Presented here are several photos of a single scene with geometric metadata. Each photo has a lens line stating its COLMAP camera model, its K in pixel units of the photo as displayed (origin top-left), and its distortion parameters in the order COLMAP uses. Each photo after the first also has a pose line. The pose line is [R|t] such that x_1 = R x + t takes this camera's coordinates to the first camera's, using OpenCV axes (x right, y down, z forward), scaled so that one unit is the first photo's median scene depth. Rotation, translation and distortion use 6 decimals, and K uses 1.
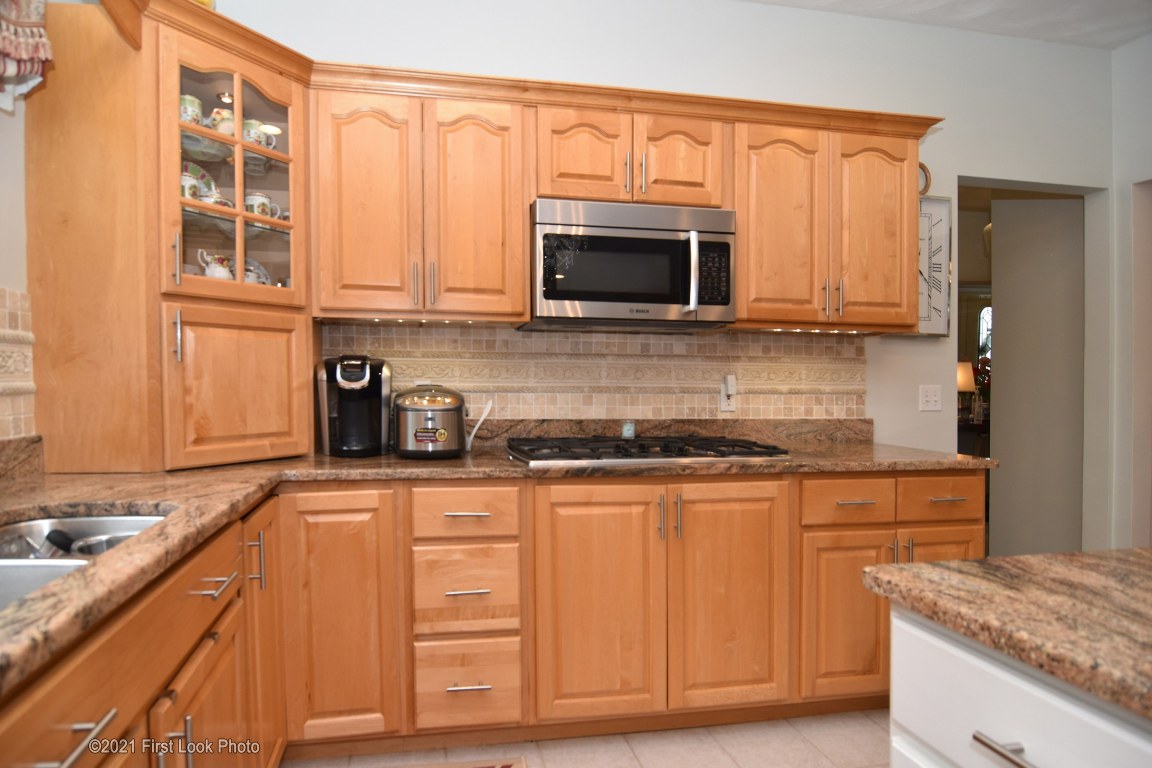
lens RADIAL K [[695.3, 0, 619.7], [0, 695.3, 404.7], [0, 0, 1]] dist [-0.008200, -0.004530]
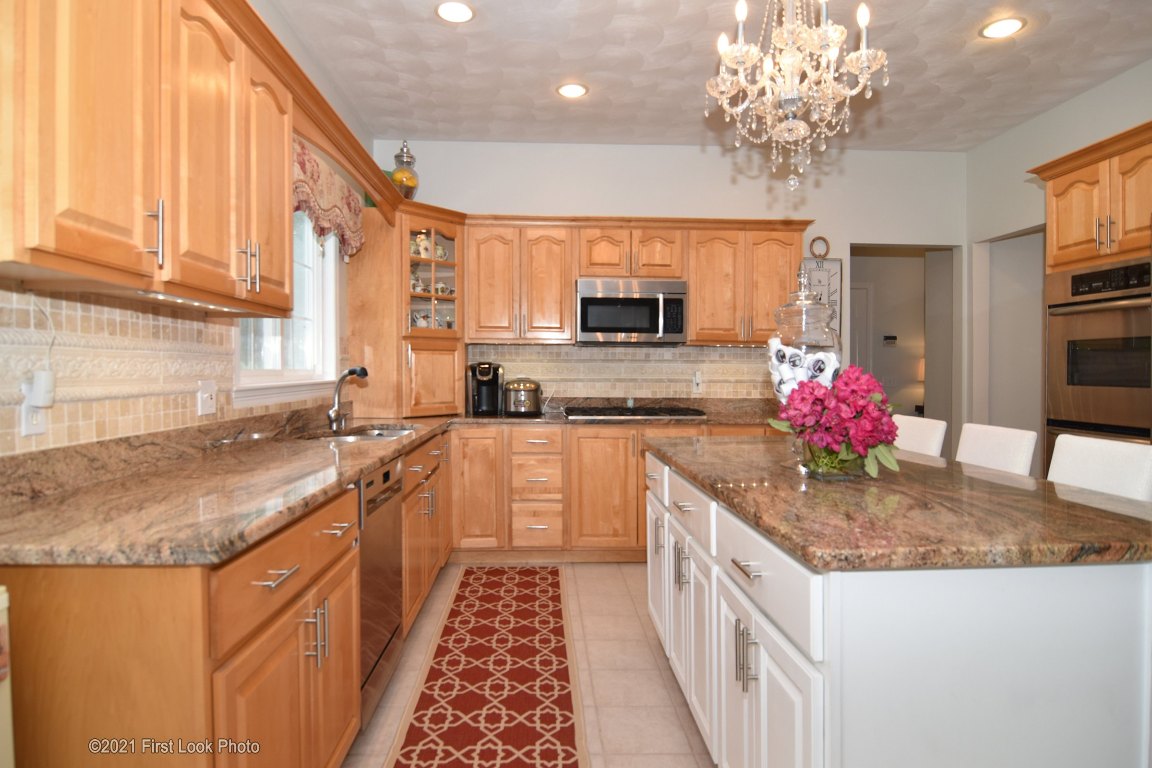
lens RADIAL K [[720.3, 0, 600.0], [0, 720.3, 364.8], [0, 0, 1]] dist [-0.004771, -0.002184]
pose [[0.979037, -0.005318, -0.203615, 0.328058], [-0.003424, 0.999088, -0.042556, 0.018716], [0.203656, 0.042361, 0.978126, -0.867970]]
